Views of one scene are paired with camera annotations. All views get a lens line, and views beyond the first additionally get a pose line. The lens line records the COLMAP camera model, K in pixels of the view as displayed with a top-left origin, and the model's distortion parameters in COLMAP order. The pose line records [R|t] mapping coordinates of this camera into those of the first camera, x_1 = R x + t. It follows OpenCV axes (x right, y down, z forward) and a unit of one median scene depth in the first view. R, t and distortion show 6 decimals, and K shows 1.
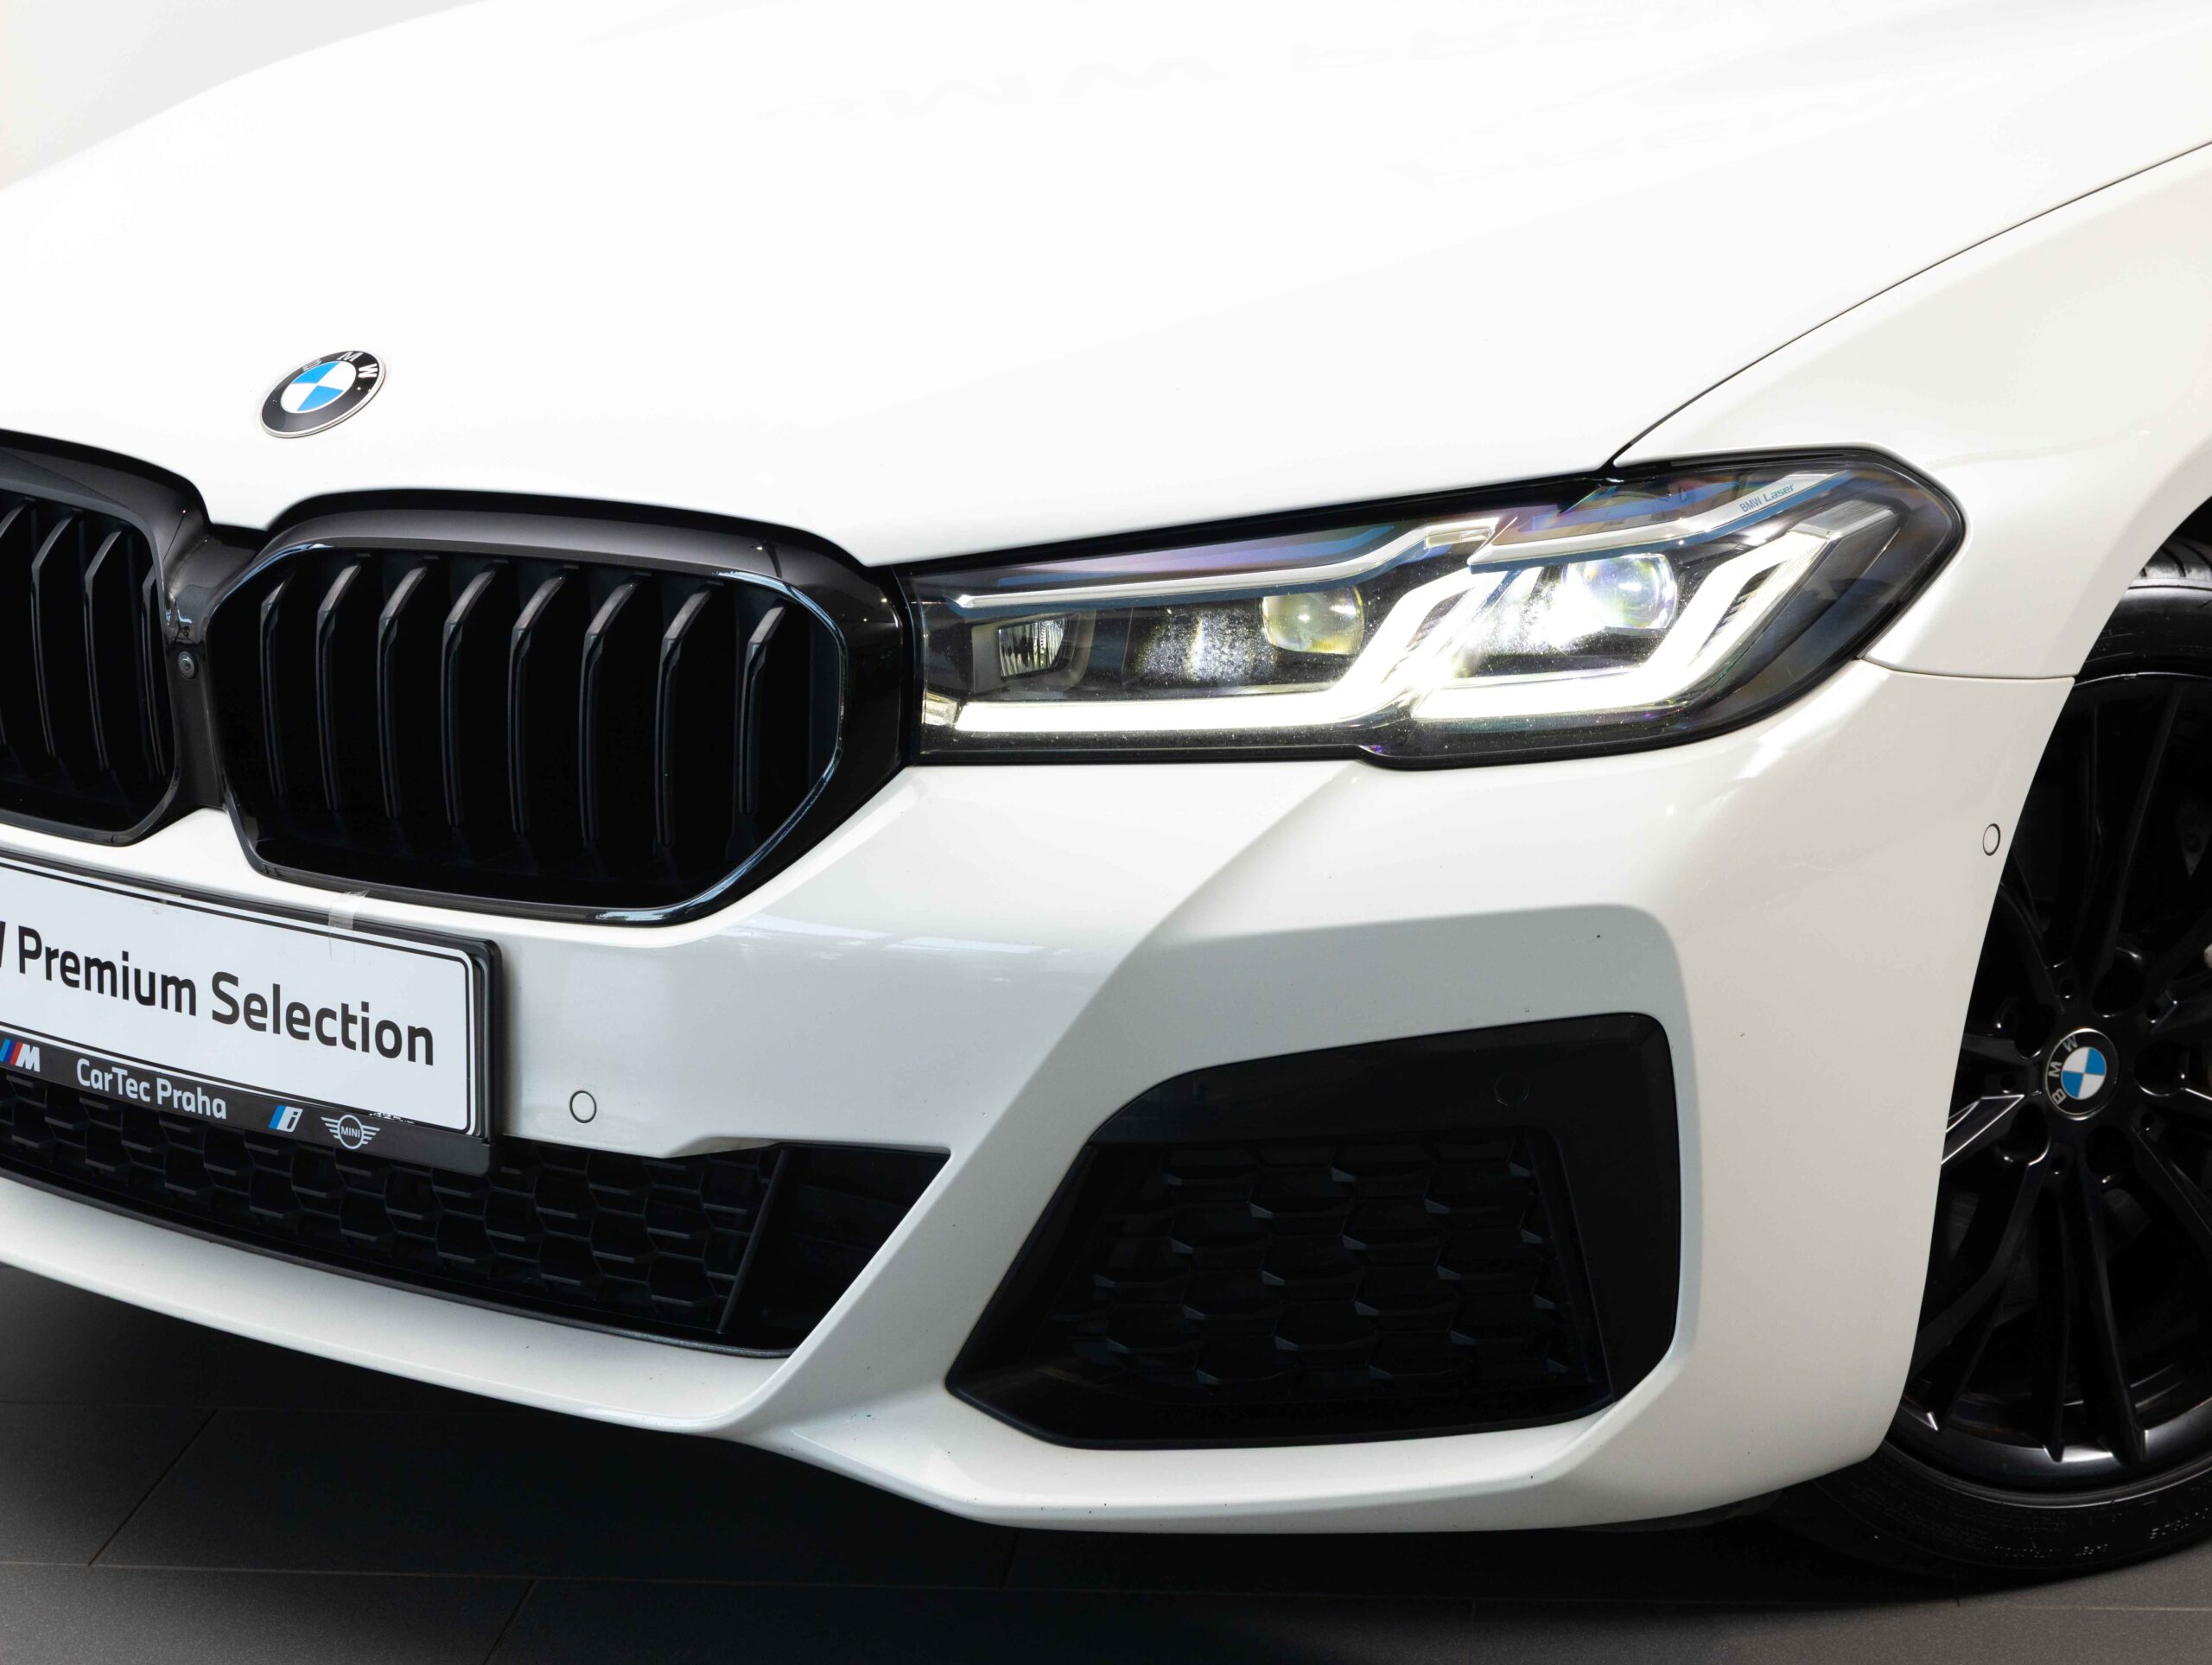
lens RADIAL K [[4637.4, 0, 1108.8], [0, 4637.4, 830.1], [0, 0, 1]] dist [-0.018925, 0.000000]
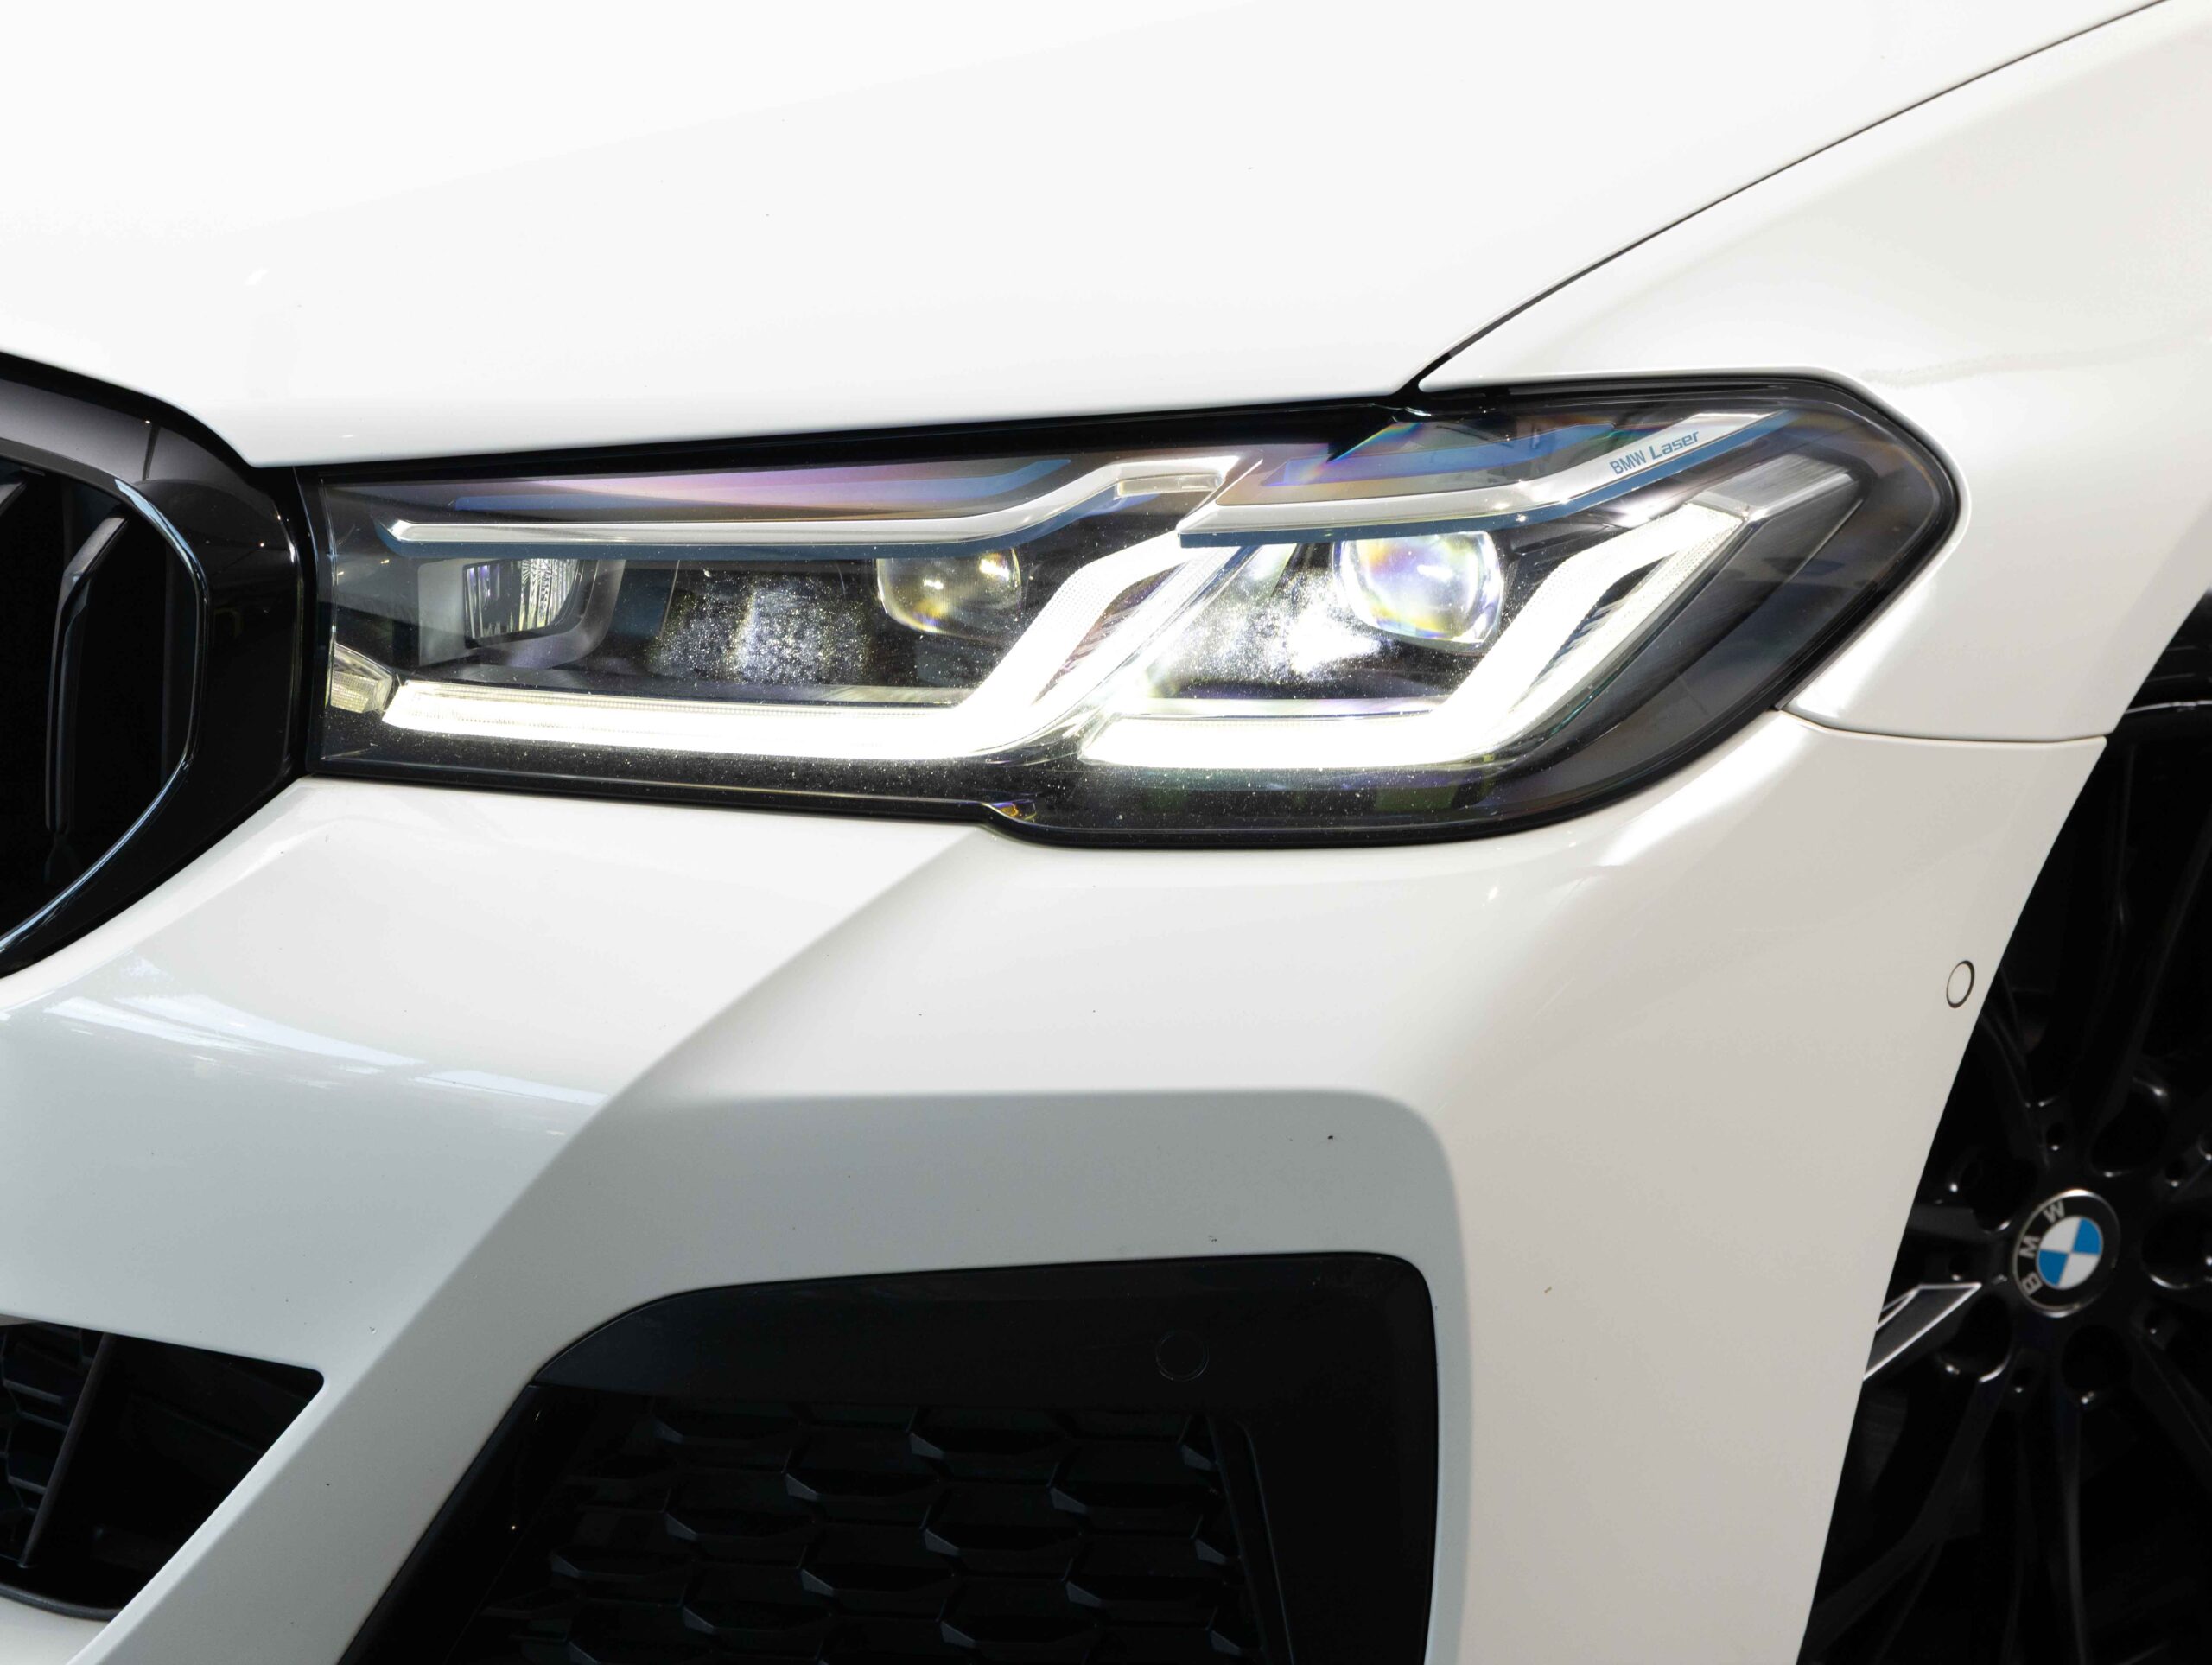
lens RADIAL K [[4637.4, 0, 1099.7], [0, 4637.4, 834.3], [0, 0, 1]] dist [-0.018925, 0.000000]
pose [[0.997626, 0.068850, 0.001366, 0.067665], [-0.068745, 0.994538, 0.078534, -0.064262], [0.004049, -0.078442, 0.996910, 0.352705]]
